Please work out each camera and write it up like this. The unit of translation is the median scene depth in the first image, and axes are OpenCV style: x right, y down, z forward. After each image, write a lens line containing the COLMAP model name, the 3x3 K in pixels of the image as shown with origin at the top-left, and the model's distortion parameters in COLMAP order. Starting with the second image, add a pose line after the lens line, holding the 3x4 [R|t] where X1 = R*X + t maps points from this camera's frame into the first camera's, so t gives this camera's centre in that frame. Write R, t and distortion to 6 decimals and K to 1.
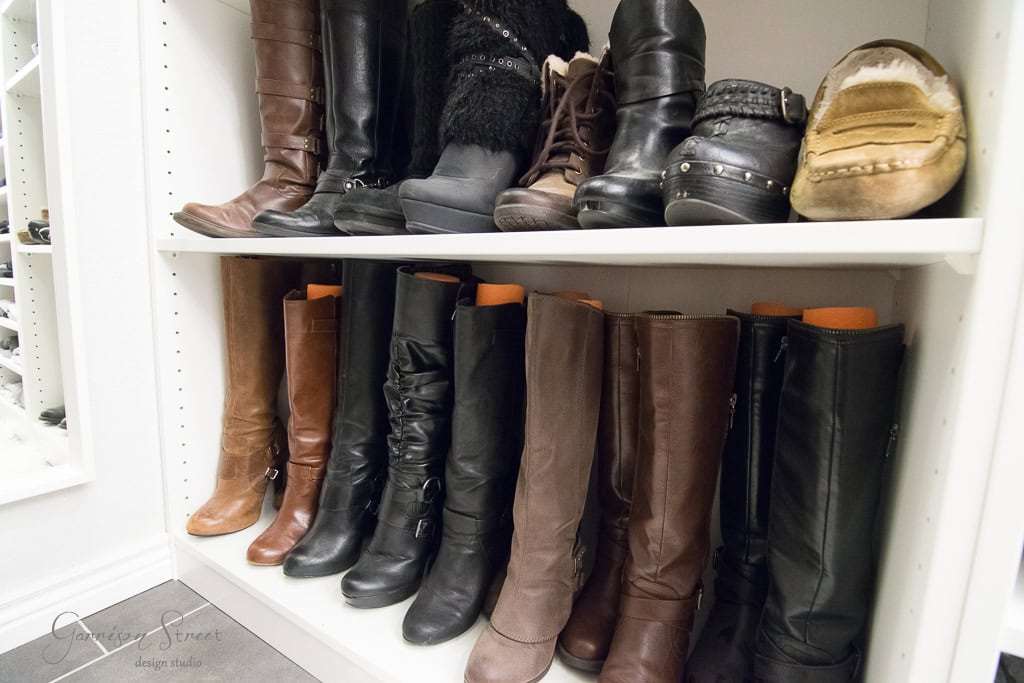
lens RADIAL K [[493.5, 0, 512.0], [0, 493.5, 341.5], [0, 0, 1]] dist [-0.012404, -0.008229]
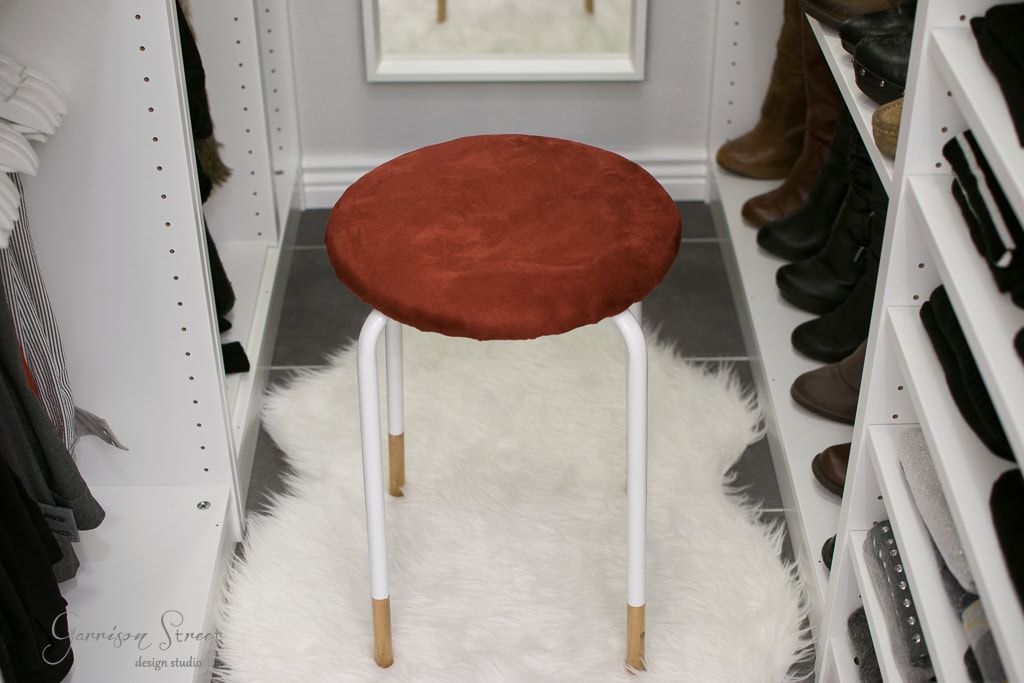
lens RADIAL K [[1564.9, 0, 512.0], [0, 1564.9, 341.5], [0, 0, 1]] dist [-0.134404, -0.054021]
pose [[0.551629, 0.453281, -0.700173, 1.345696], [-0.077983, 0.863796, 0.497769, -0.751327], [0.830436, -0.219982, 0.511843, -0.898798]]
